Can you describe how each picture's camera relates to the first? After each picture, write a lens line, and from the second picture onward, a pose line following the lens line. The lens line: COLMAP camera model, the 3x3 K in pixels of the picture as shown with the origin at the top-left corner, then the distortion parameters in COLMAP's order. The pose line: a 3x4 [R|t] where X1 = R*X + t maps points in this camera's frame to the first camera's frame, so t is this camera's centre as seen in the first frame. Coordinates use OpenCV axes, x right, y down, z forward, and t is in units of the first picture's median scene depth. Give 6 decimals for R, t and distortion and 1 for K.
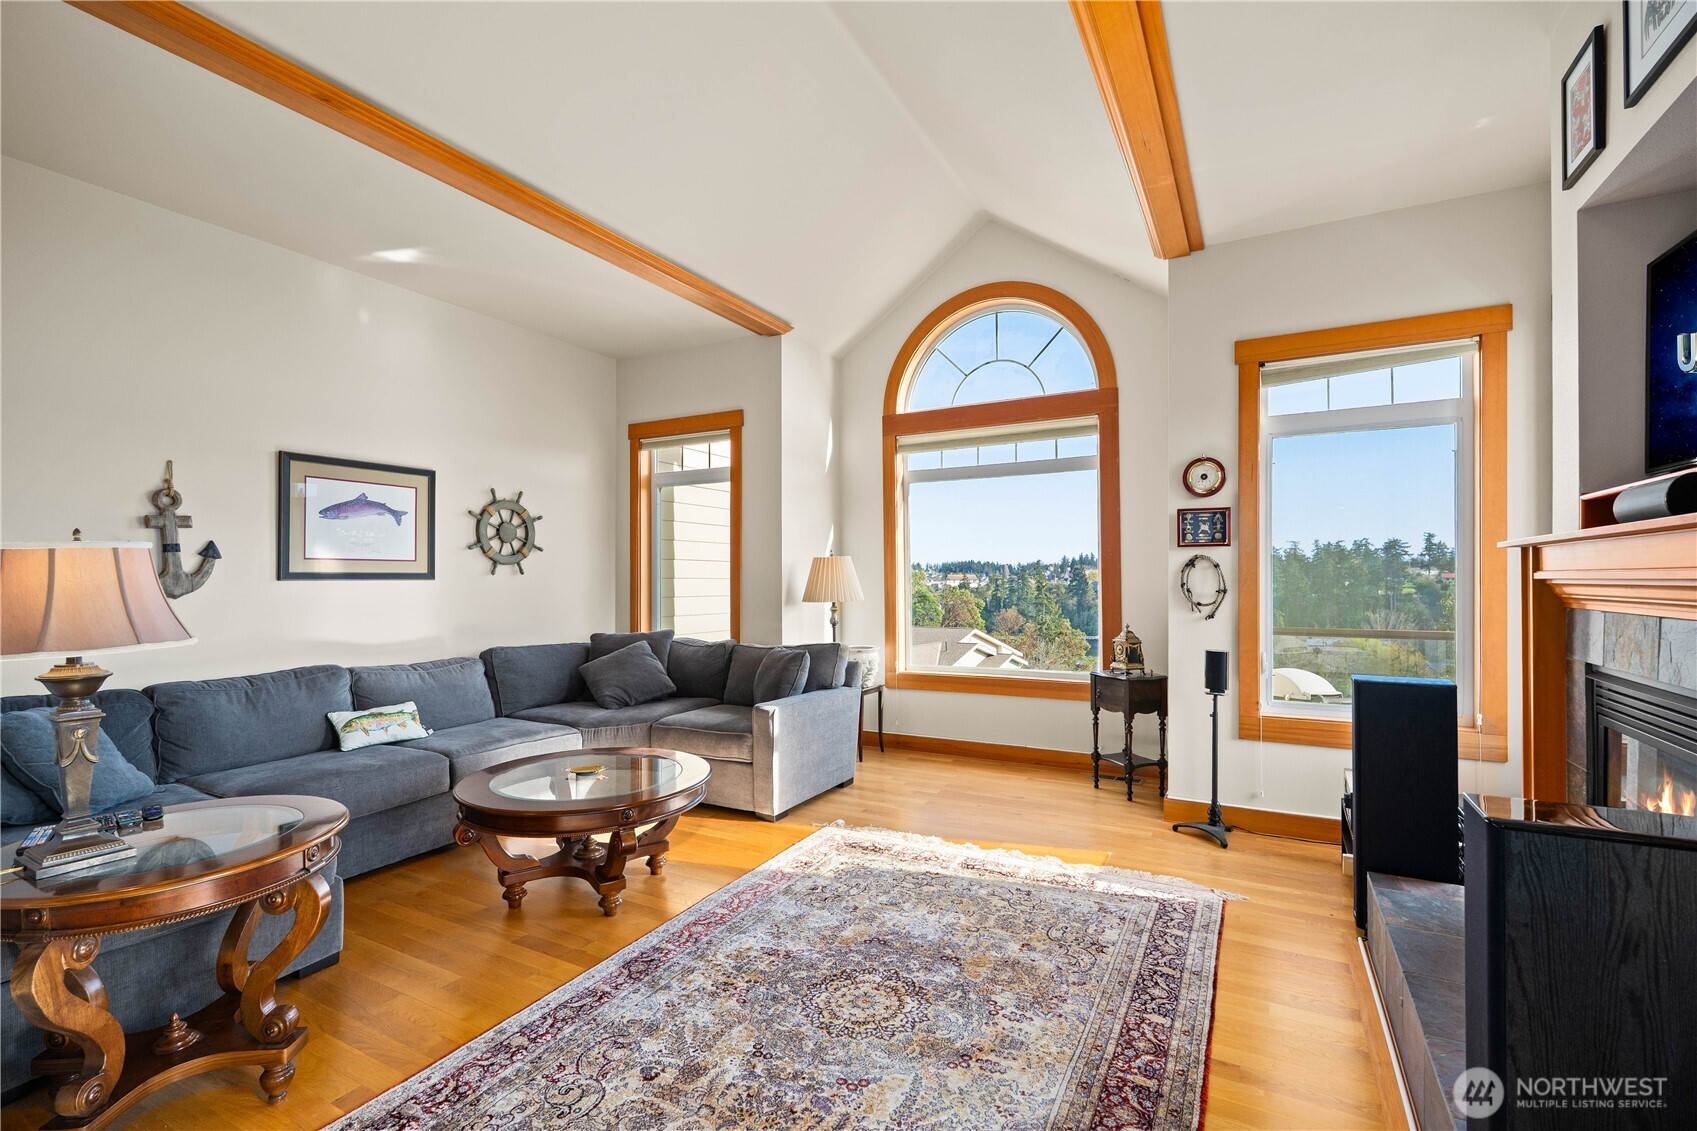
lens RADIAL K [[747.8, 0, 849.0], [0, 747.8, 576.7], [0, 0, 1]] dist [-0.004829, 0.001359]
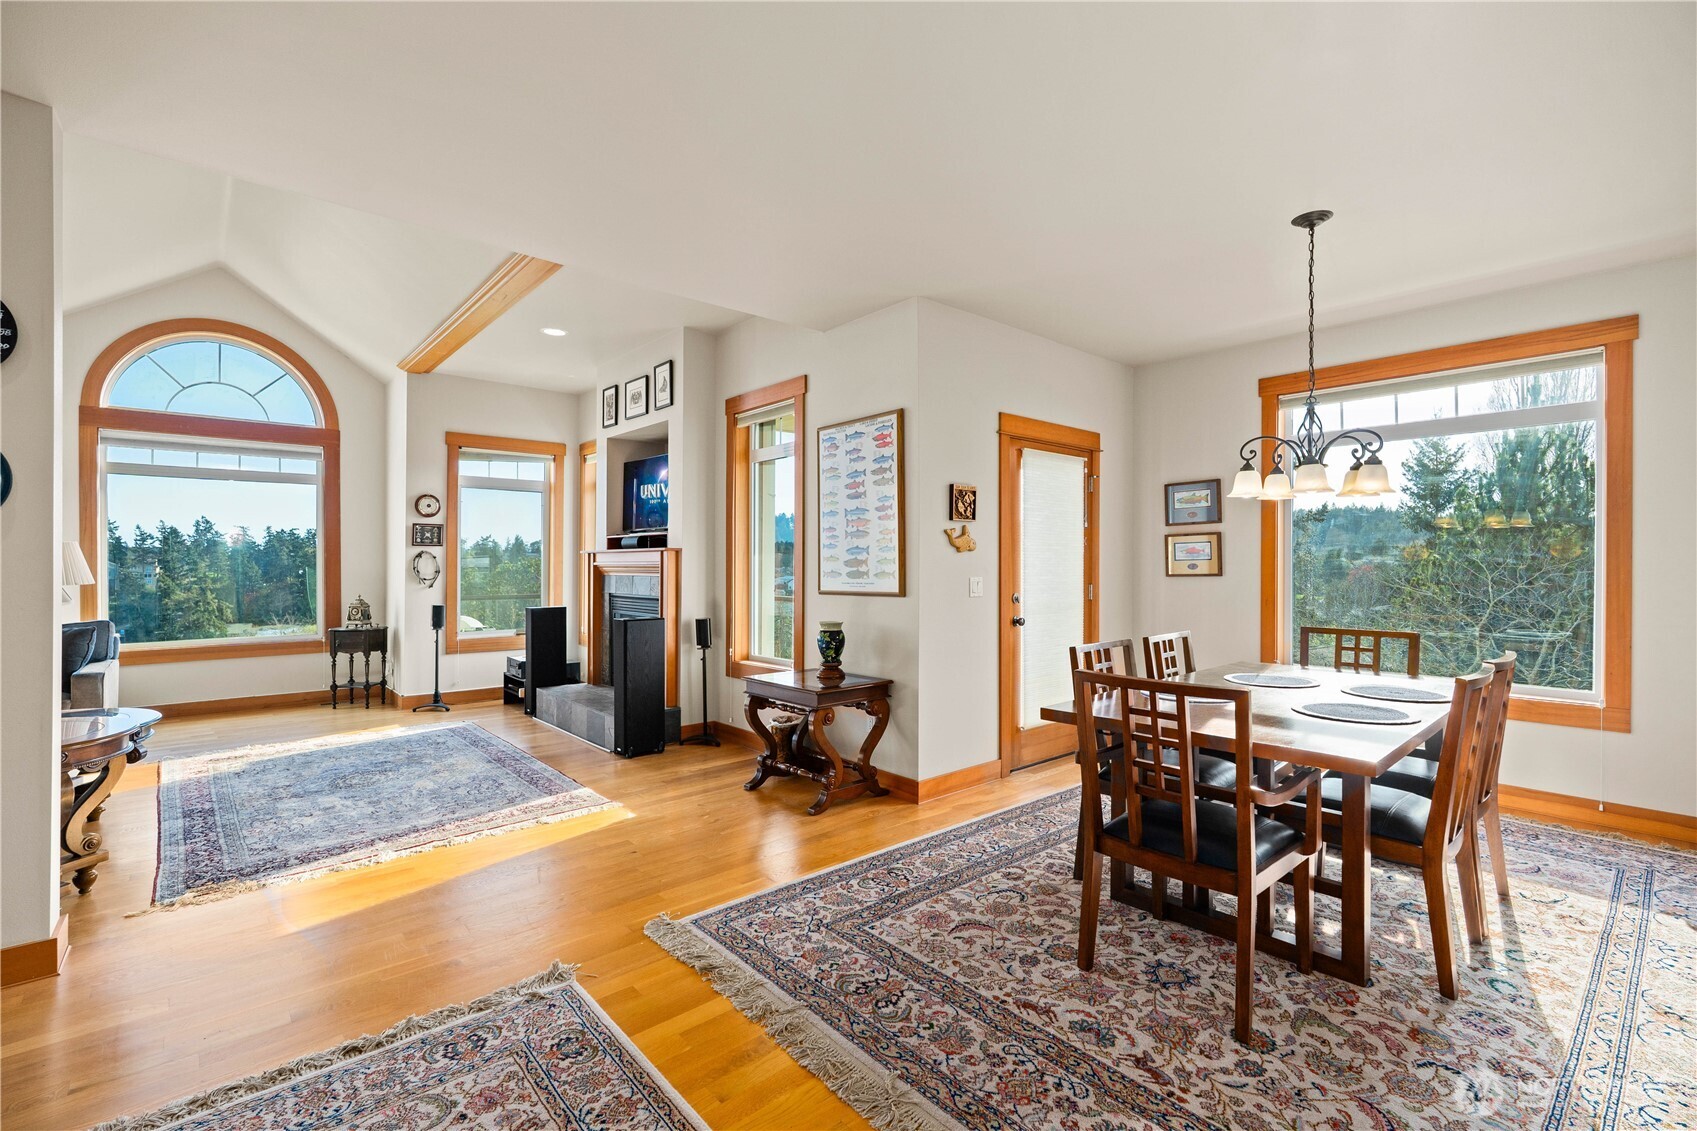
lens RADIAL K [[747.8, 0, 842.9], [0, 747.8, 564.0], [0, 0, 1]] dist [-0.004829, 0.001359]
pose [[0.345088, 0.007239, 0.938542, -0.800631], [-0.005032, 0.999970, -0.005862, 0.006800], [-0.938557, -0.002700, 0.345114, -0.487916]]
